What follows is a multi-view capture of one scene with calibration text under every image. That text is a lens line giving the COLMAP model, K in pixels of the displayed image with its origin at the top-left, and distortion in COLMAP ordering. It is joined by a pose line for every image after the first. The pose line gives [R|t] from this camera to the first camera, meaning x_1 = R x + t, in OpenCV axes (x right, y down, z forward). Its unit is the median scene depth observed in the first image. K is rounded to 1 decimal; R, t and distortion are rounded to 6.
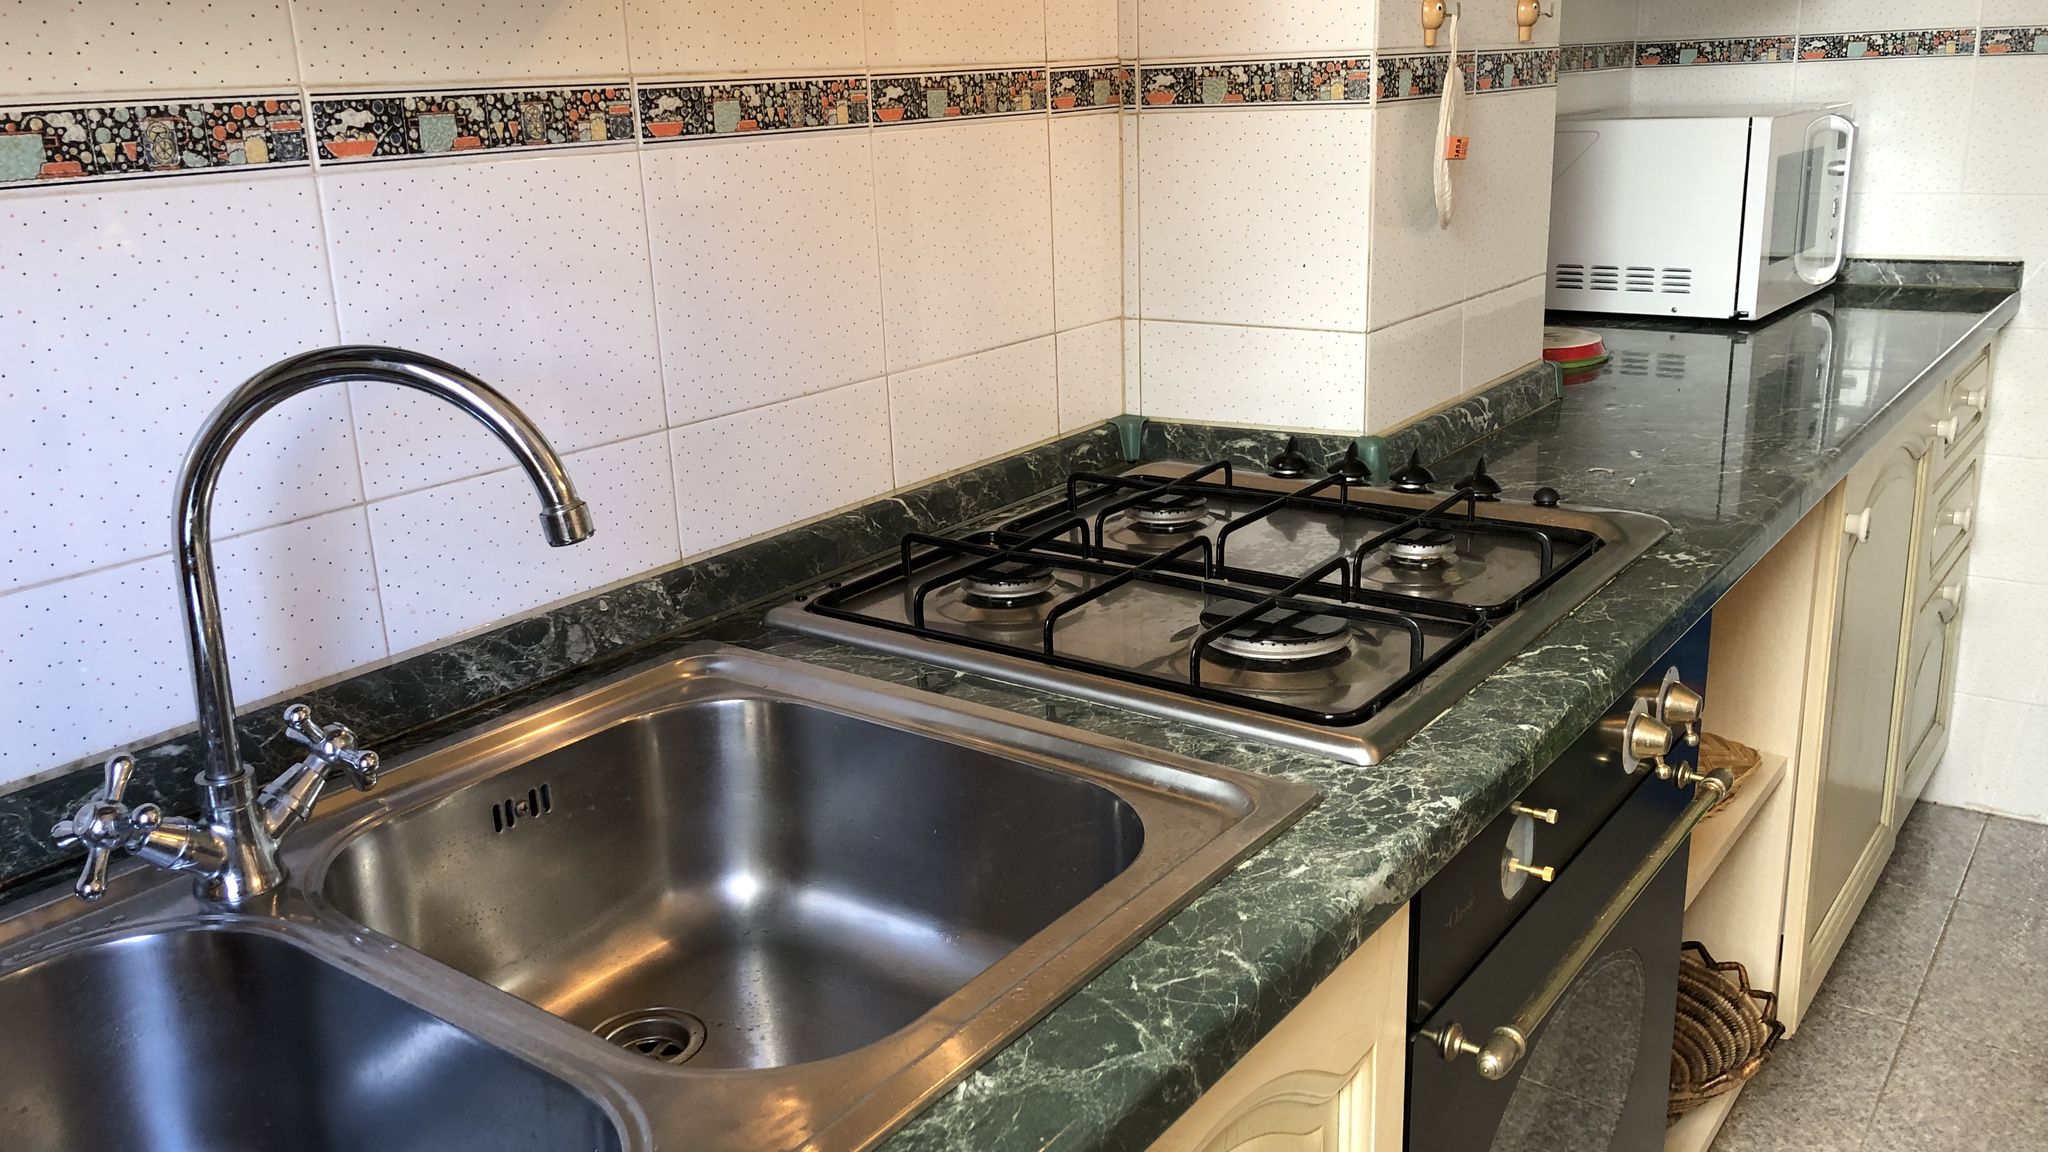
lens RADIAL K [[1695.4, 0, 1017.0], [0, 1695.4, 571.3], [0, 0, 1]] dist [0.039506, -0.011118]
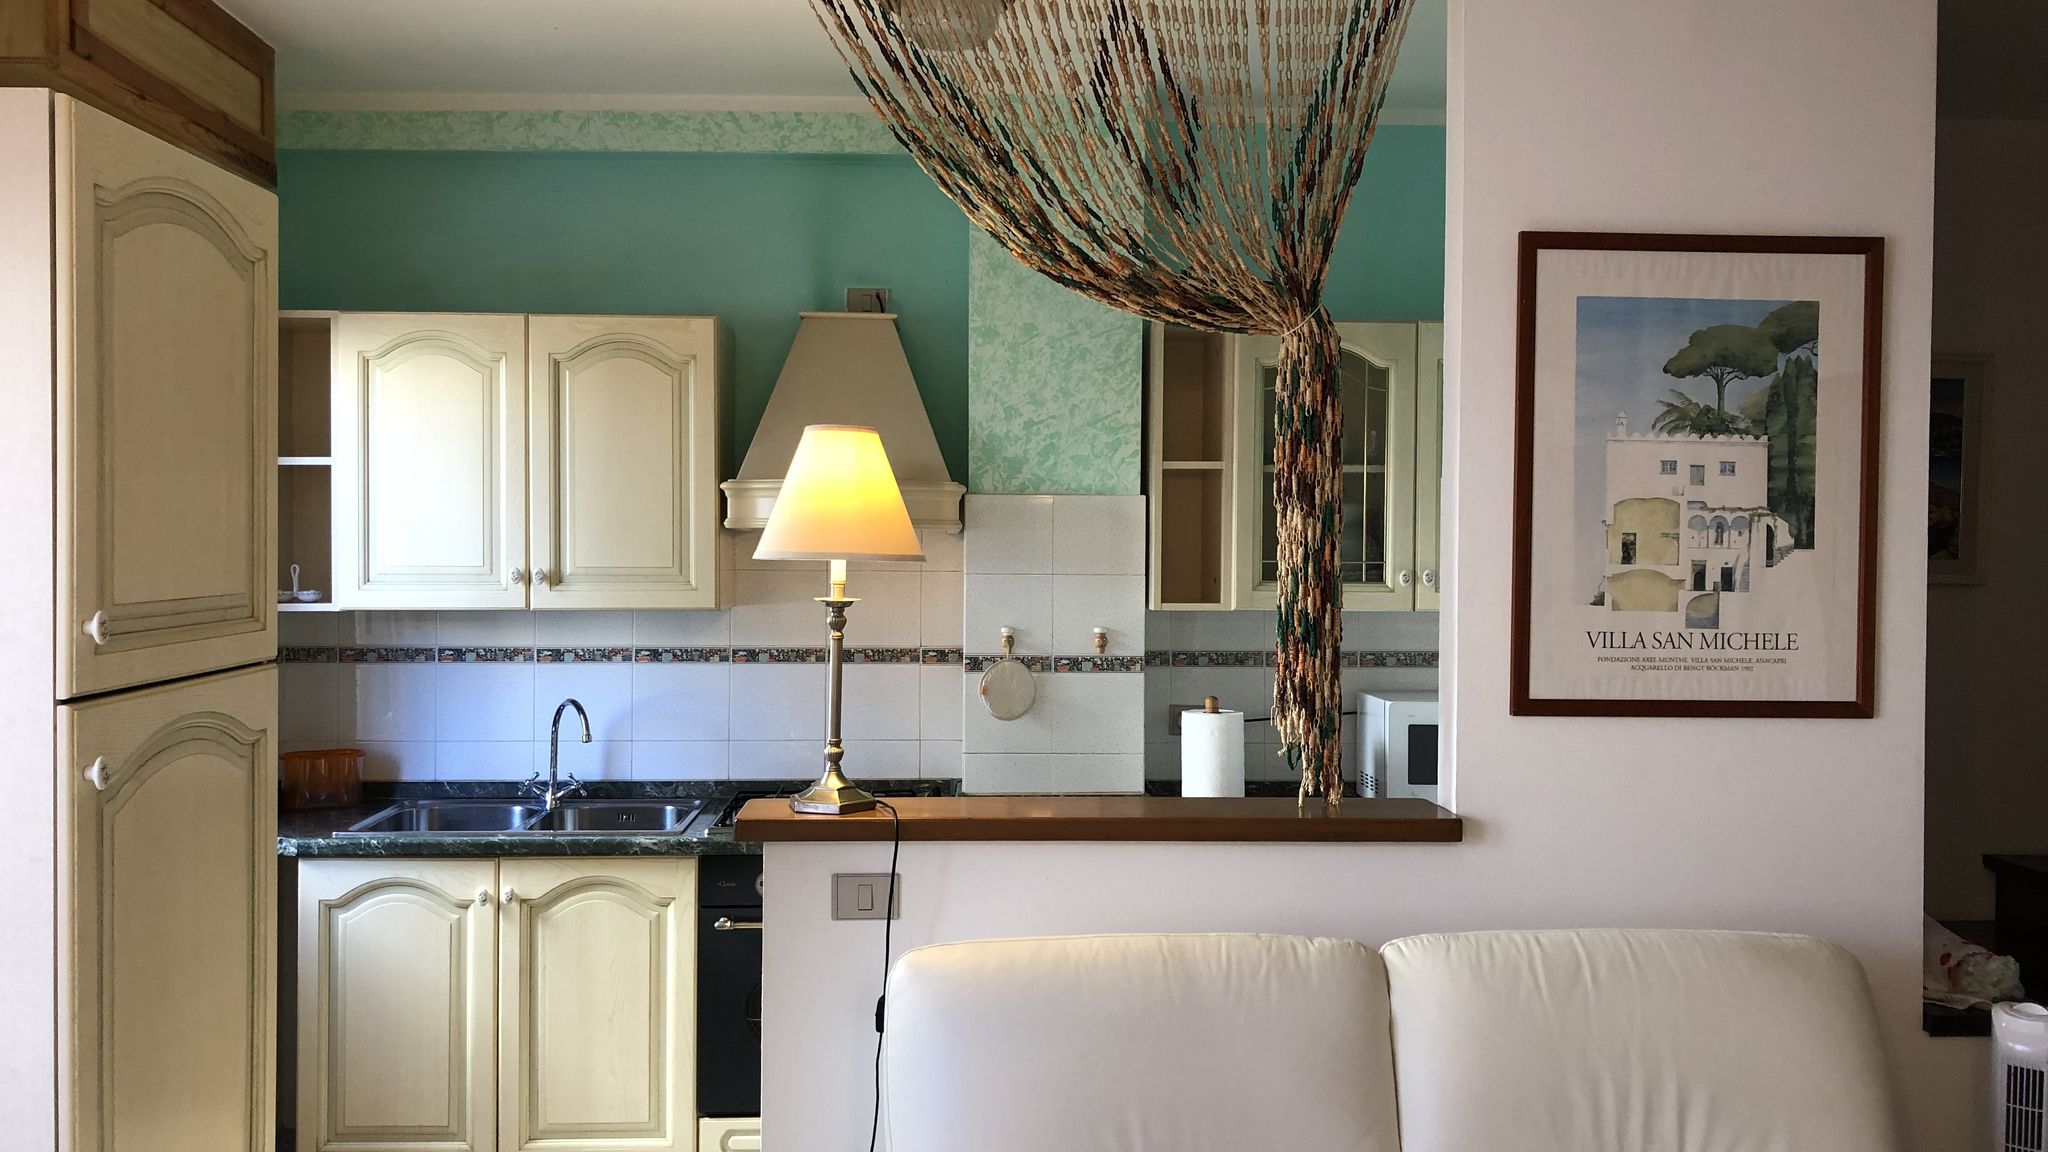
lens RADIAL K [[1651.6, 0, 1017.5], [0, 1651.6, 571.6], [0, 0, 1]] dist [0.036576, -0.038900]
pose [[0.640220, 0.056899, -0.766082, 2.979023], [-0.248783, 0.958865, -0.136693, -0.107306], [0.726791, 0.278102, 0.628040, -0.878049]]
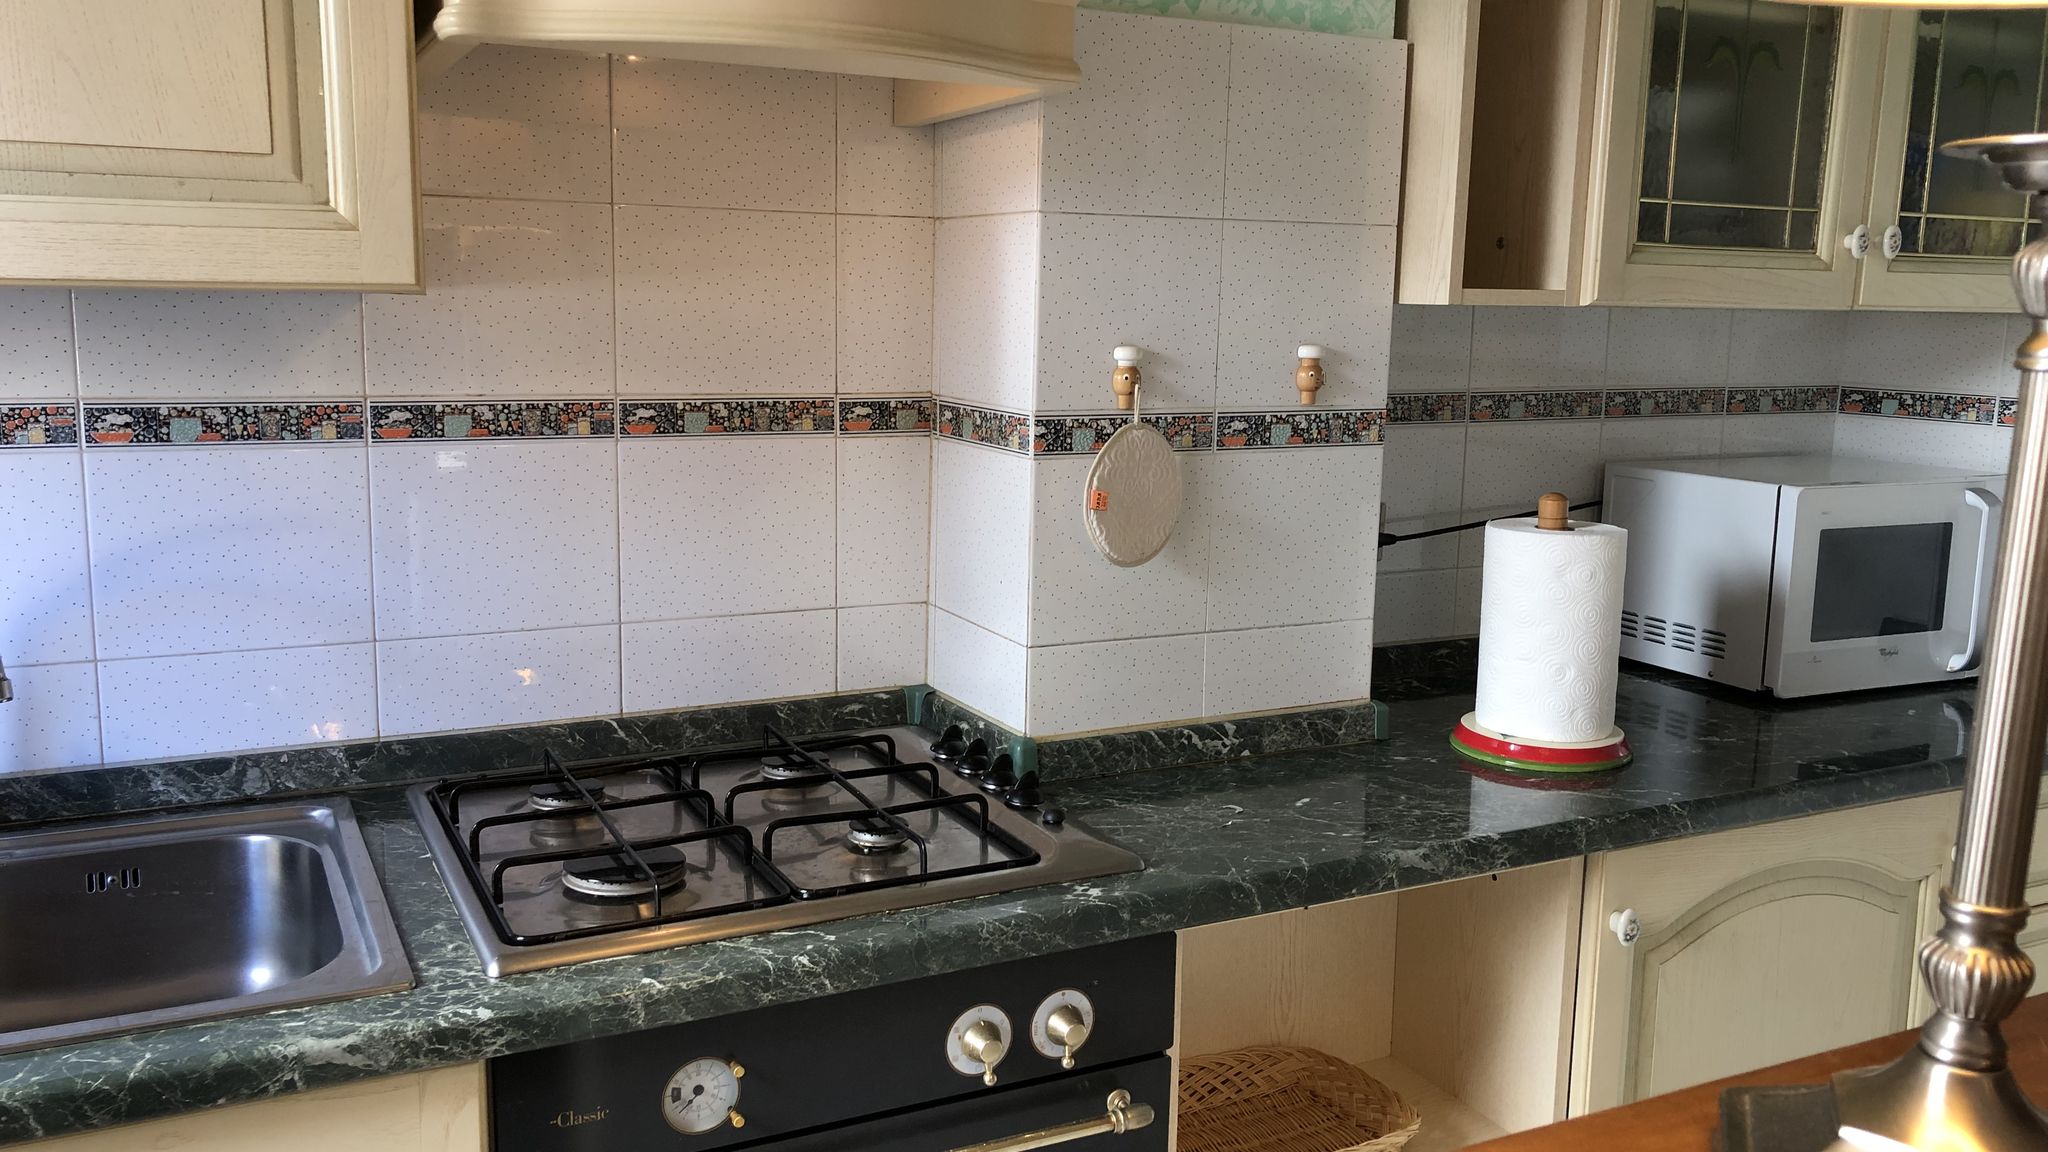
lens RADIAL K [[1724.6, 0, 1026.1], [0, 1724.6, 577.6], [0, 0, 1]] dist [0.033463, -0.001502]
pose [[0.887034, 0.132451, -0.442298, 0.940905], [-0.182633, 0.980493, -0.072653, -0.137675], [0.424047, 0.145224, 0.893920, -0.048688]]
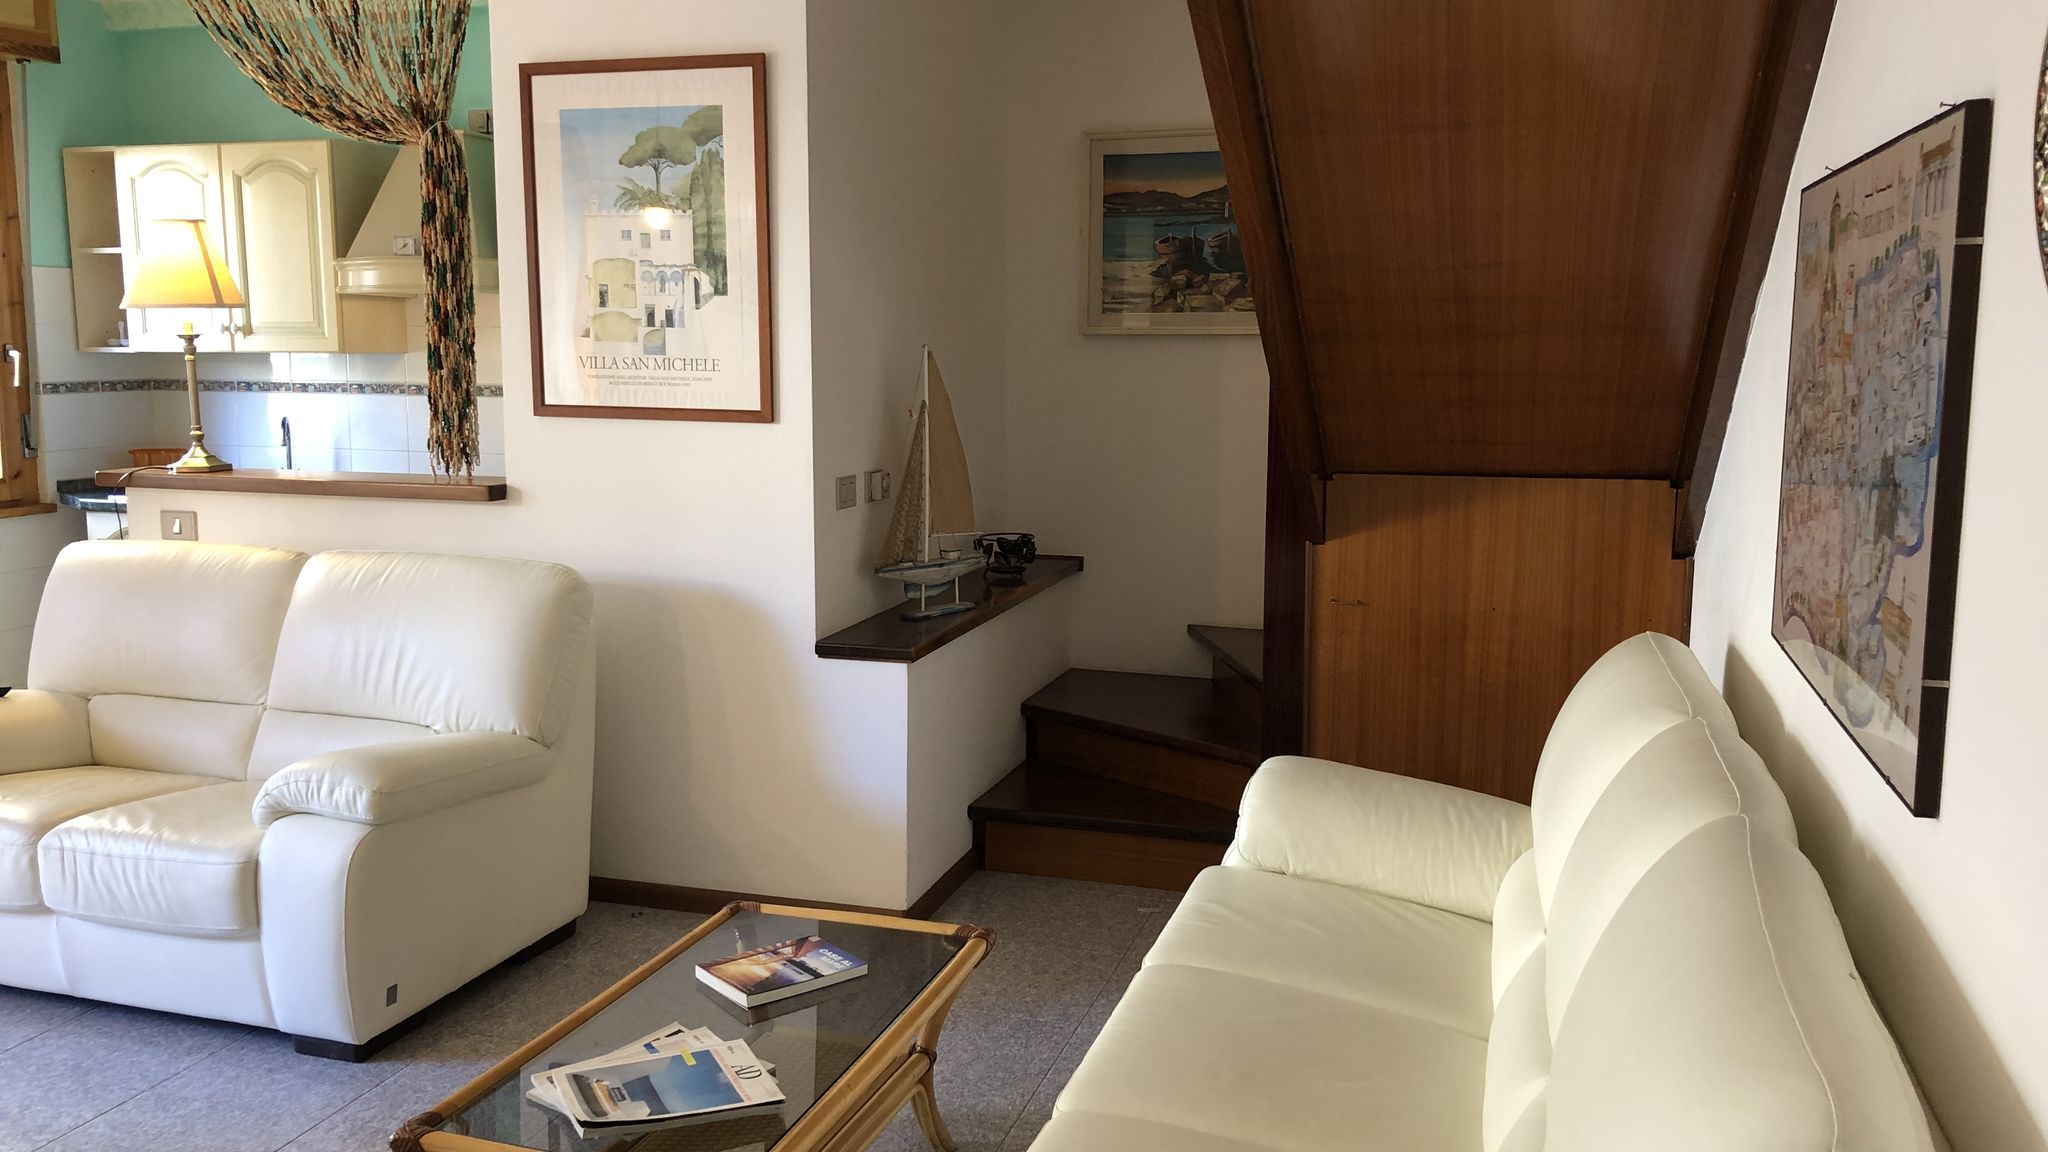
lens RADIAL K [[1651.6, 0, 1017.5], [0, 1651.6, 571.6], [0, 0, 1]] dist [0.036576, -0.038900]
pose [[0.328554, 0.174130, -0.928295, 5.201143], [-0.286329, 0.954968, 0.077792, -0.669979], [0.900038, 0.240239, 0.363617, 0.984272]]
